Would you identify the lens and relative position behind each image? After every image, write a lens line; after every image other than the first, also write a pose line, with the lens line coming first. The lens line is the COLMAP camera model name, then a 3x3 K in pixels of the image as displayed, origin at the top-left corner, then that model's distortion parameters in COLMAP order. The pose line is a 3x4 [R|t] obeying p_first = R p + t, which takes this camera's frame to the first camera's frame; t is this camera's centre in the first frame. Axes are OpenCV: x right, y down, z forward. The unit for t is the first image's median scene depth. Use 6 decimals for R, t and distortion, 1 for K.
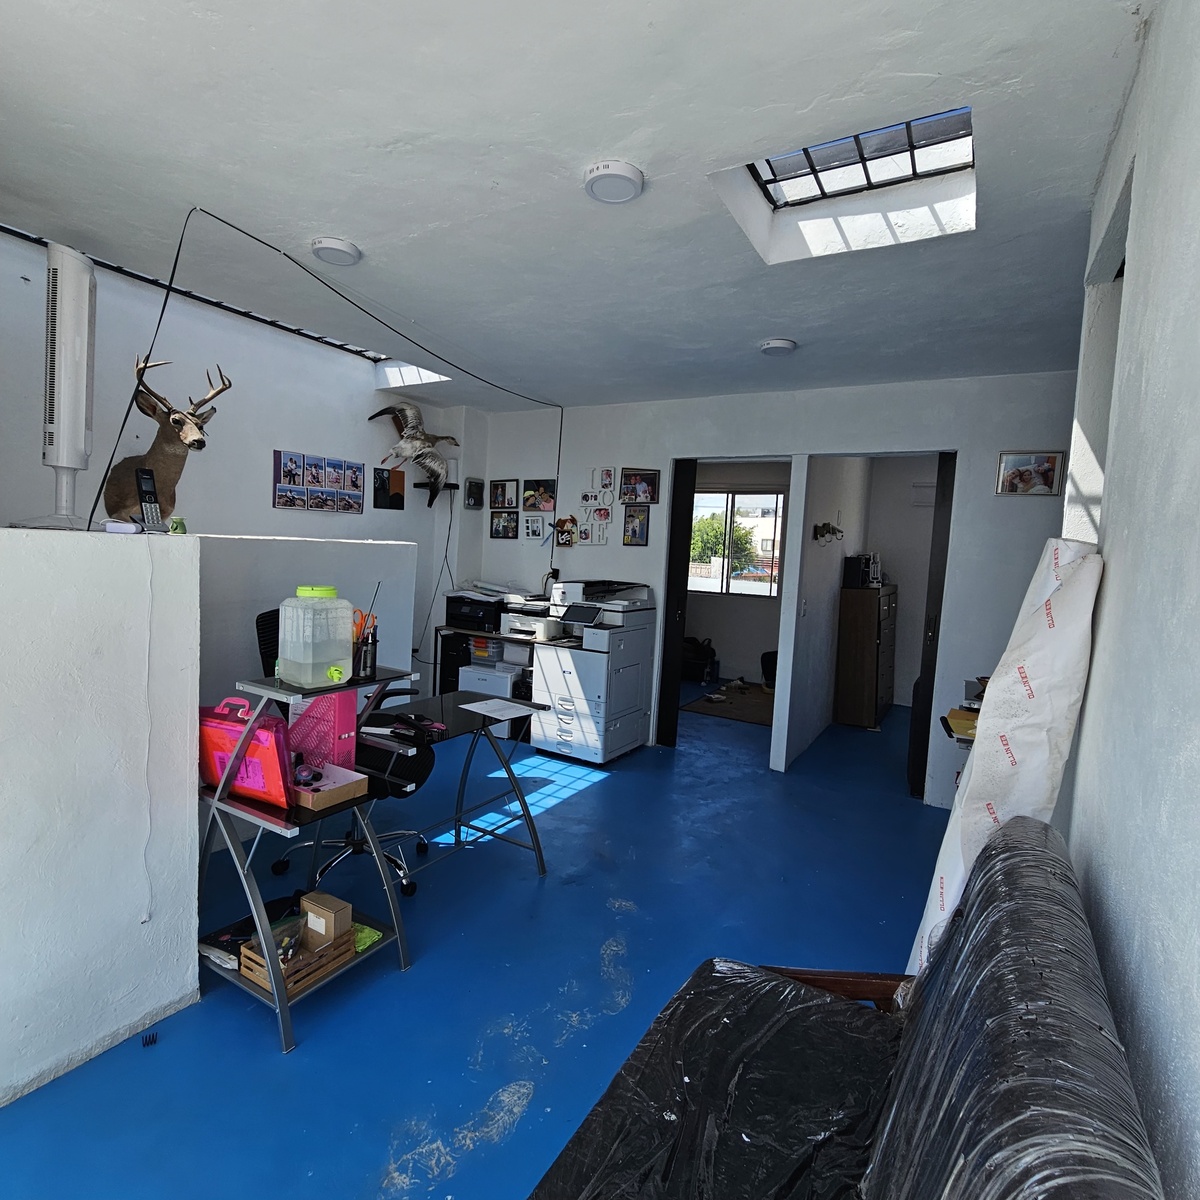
lens RADIAL K [[659.7, 0, 600.5], [0, 659.7, 593.8], [0, 0, 1]] dist [0.000883, -0.002639]
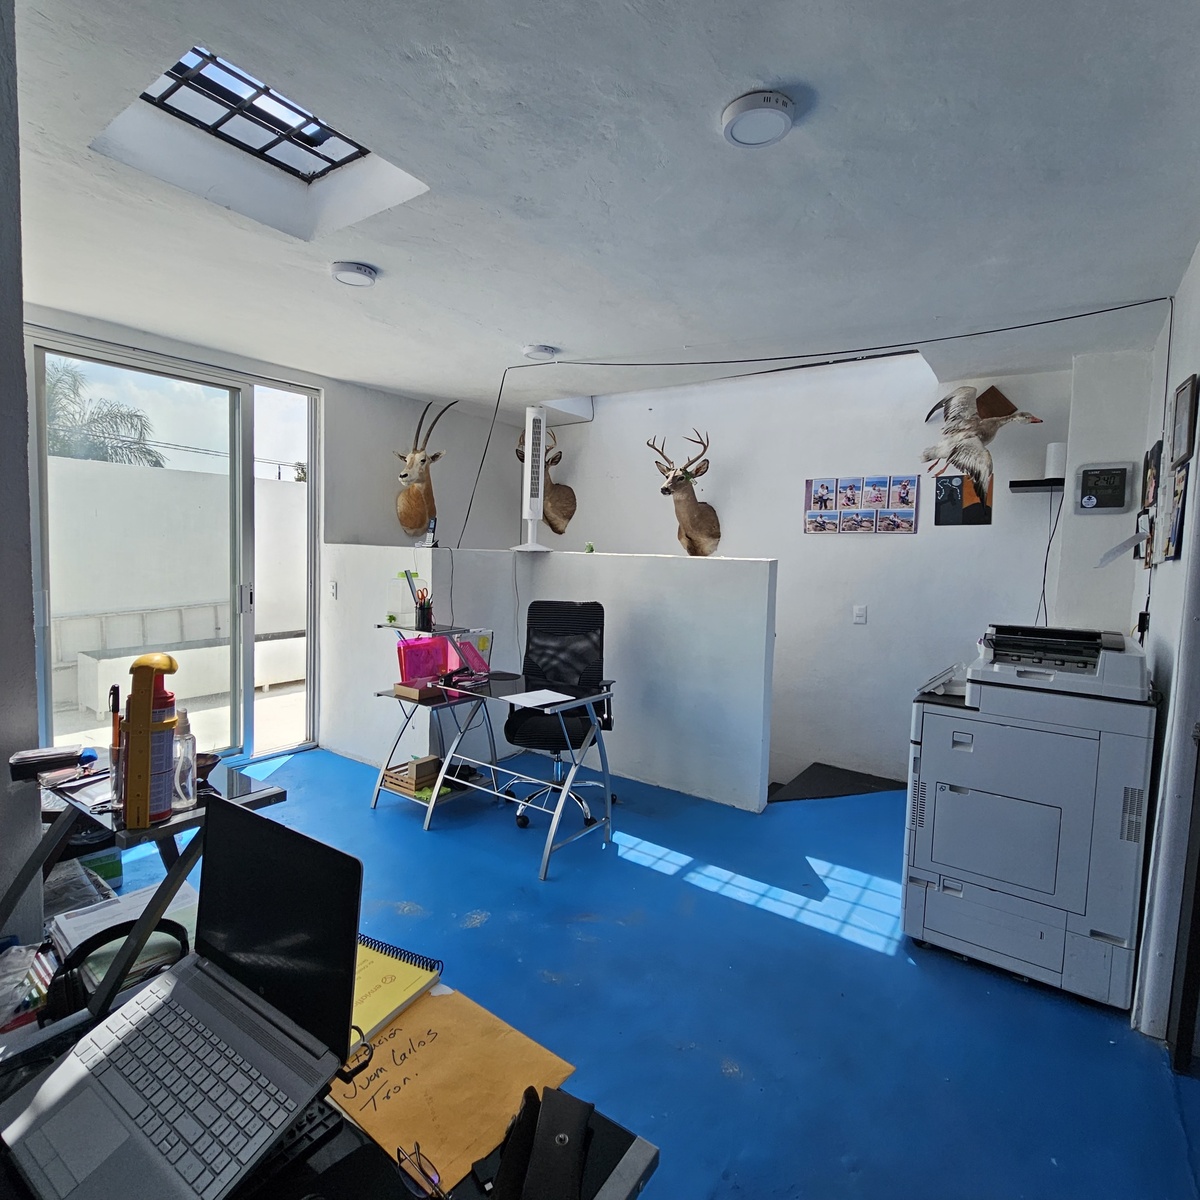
lens RADIAL K [[659.7, 0, 599.0], [0, 659.7, 596.7], [0, 0, 1]] dist [0.000883, -0.002639]
pose [[-0.089595, 0.026960, -0.995613, 0.570302], [-0.101040, 0.994230, 0.036015, -0.030501], [0.990840, 0.103824, -0.086354, 0.723211]]
